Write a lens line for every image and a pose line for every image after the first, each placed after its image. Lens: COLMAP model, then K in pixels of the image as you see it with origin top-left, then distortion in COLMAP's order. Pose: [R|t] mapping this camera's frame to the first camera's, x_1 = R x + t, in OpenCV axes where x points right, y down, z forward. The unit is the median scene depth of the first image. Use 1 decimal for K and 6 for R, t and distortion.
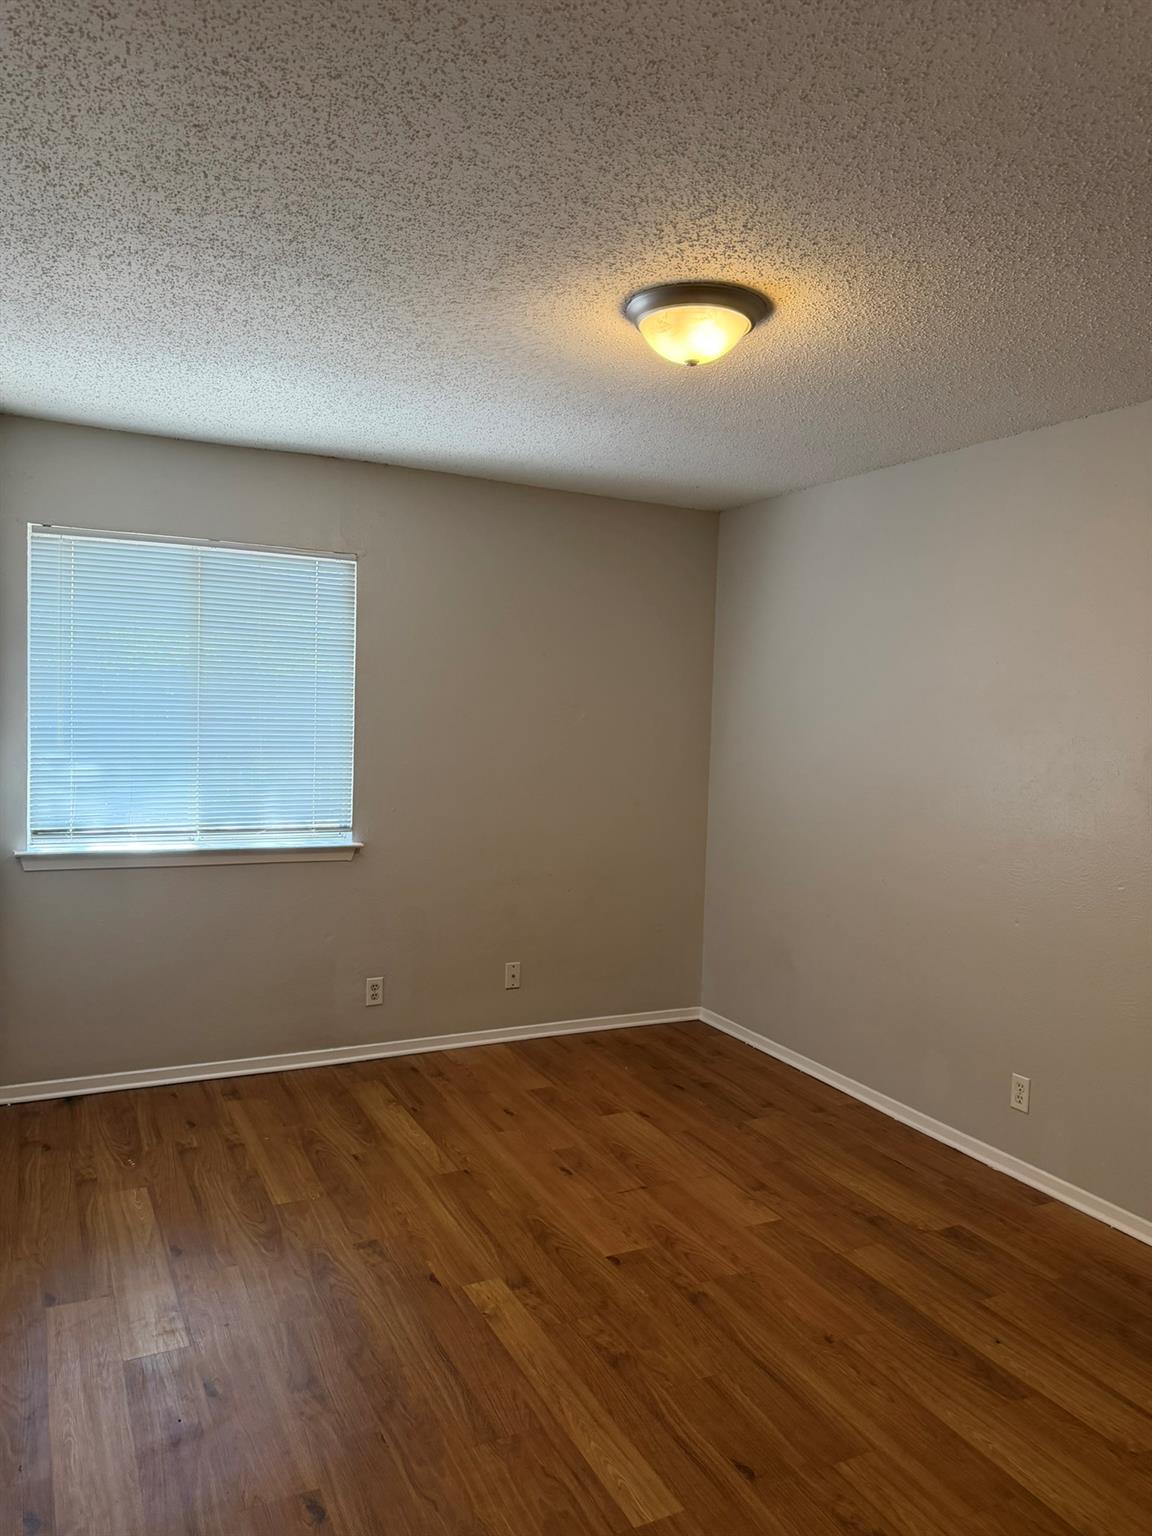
lens RADIAL K [[1090.8, 0, 580.5], [0, 1090.8, 763.1], [0, 0, 1]] dist [0.047101, -0.053501]
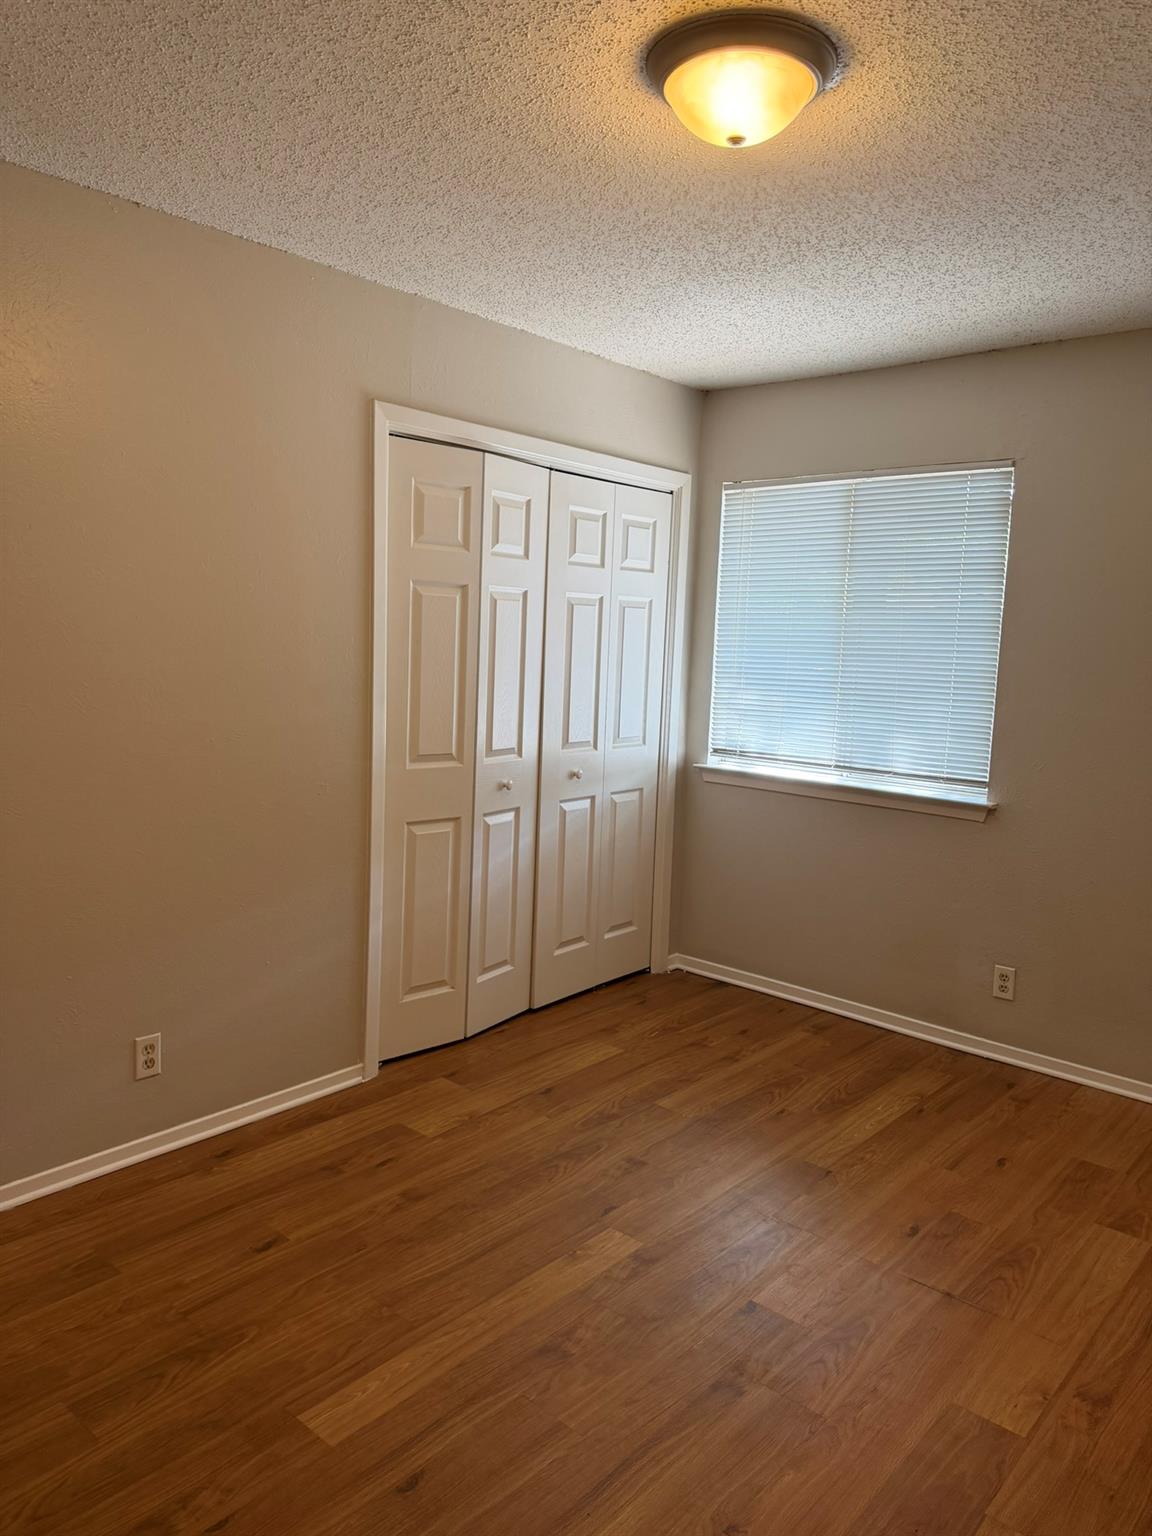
lens RADIAL K [[1090.8, 0, 582.0], [0, 1090.8, 763.5], [0, 0, 1]] dist [0.047101, -0.053501]
pose [[0.374514, 0.093522, -0.922493, 0.517312], [-0.070971, 0.994873, 0.072047, 0.003920], [0.924501, 0.038488, 0.379231, 0.424049]]
